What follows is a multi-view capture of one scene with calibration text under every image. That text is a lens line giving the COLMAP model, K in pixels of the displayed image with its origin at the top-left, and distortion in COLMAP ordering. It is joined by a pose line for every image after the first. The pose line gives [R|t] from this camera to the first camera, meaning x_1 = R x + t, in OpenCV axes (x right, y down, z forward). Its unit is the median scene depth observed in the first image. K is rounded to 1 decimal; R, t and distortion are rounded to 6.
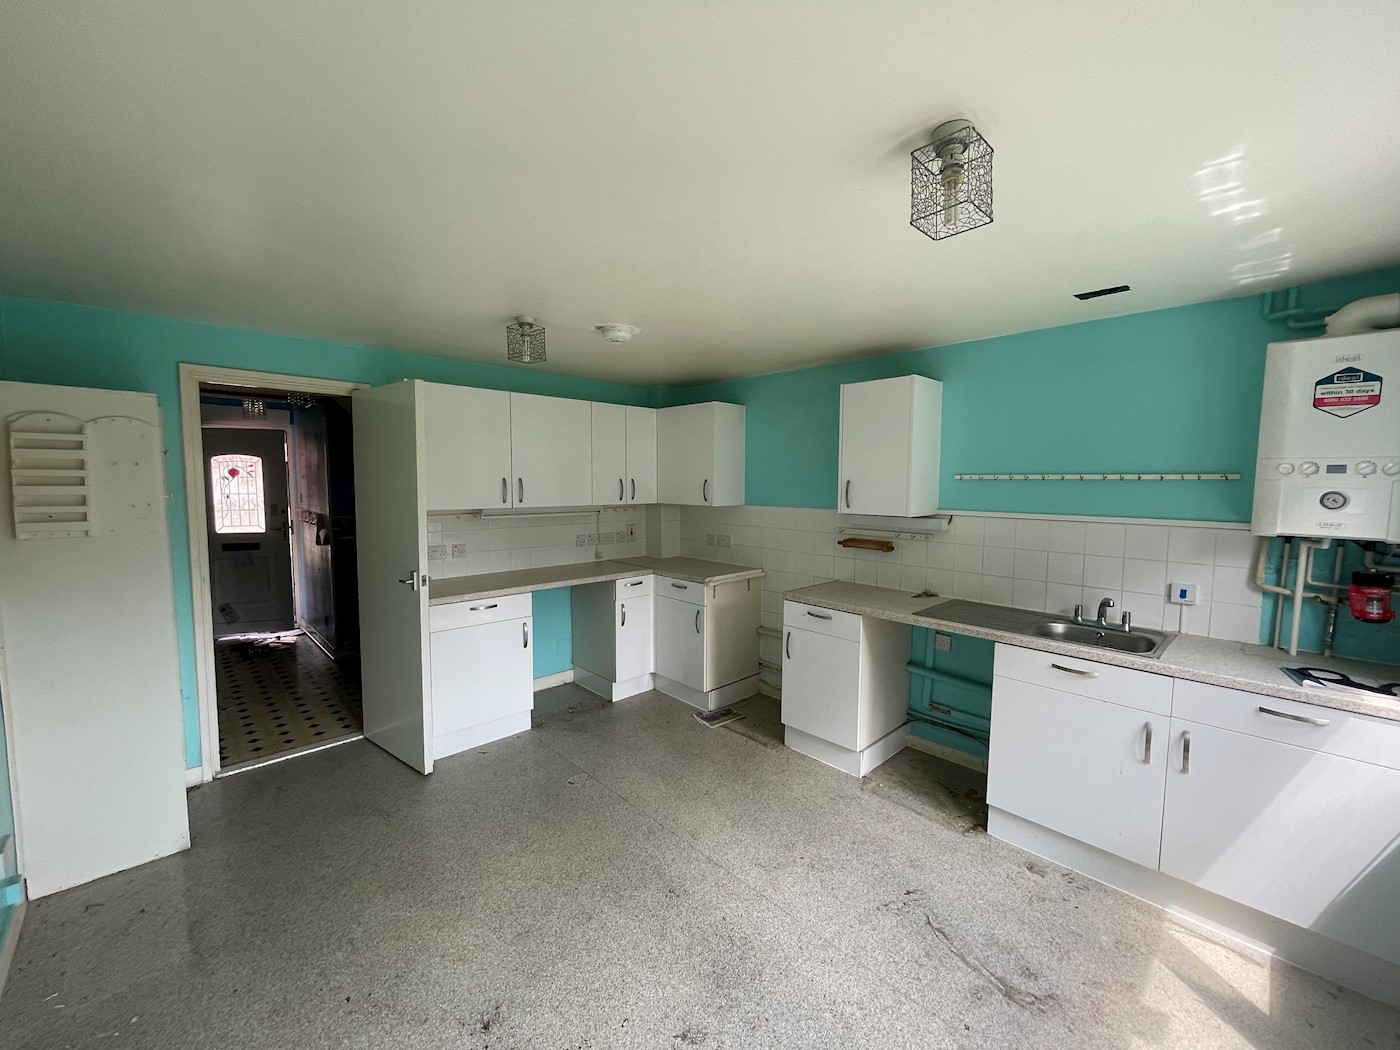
lens RADIAL K [[568.6, 0, 699.9], [0, 568.6, 525.5], [0, 0, 1]] dist [-0.002136, 0.000187]
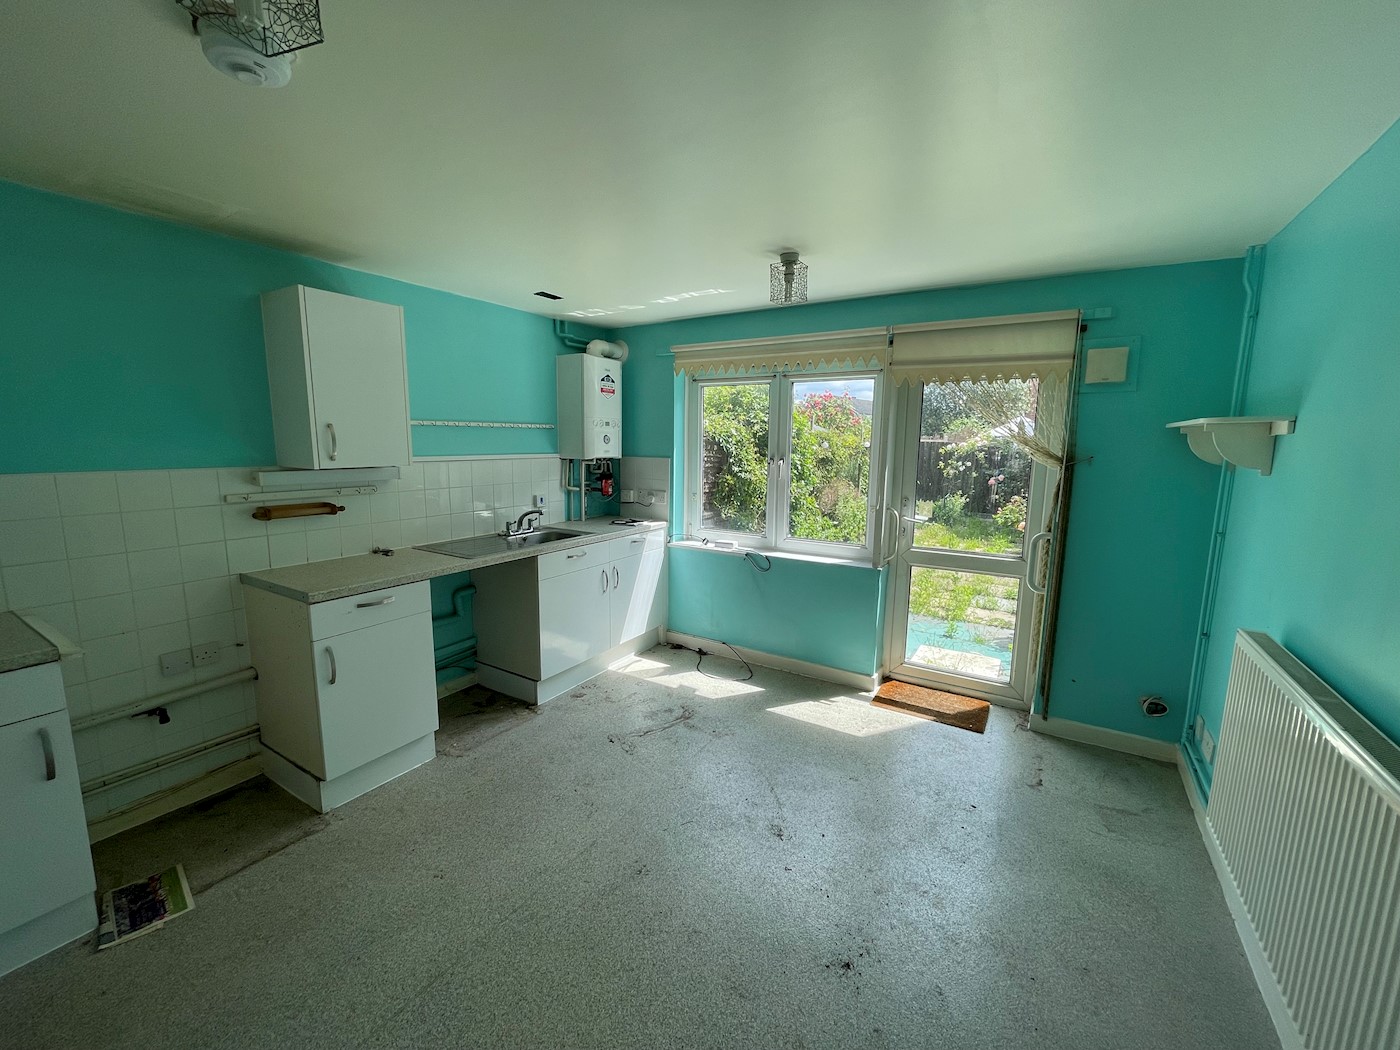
lens RADIAL K [[568.6, 0, 698.4], [0, 568.6, 524.2], [0, 0, 1]] dist [-0.002136, 0.000187]
pose [[-0.255074, -0.152859, 0.954762, -0.853564], [0.066271, 0.982339, 0.174979, -0.069117], [-0.964648, 0.107905, -0.240439, 1.042278]]
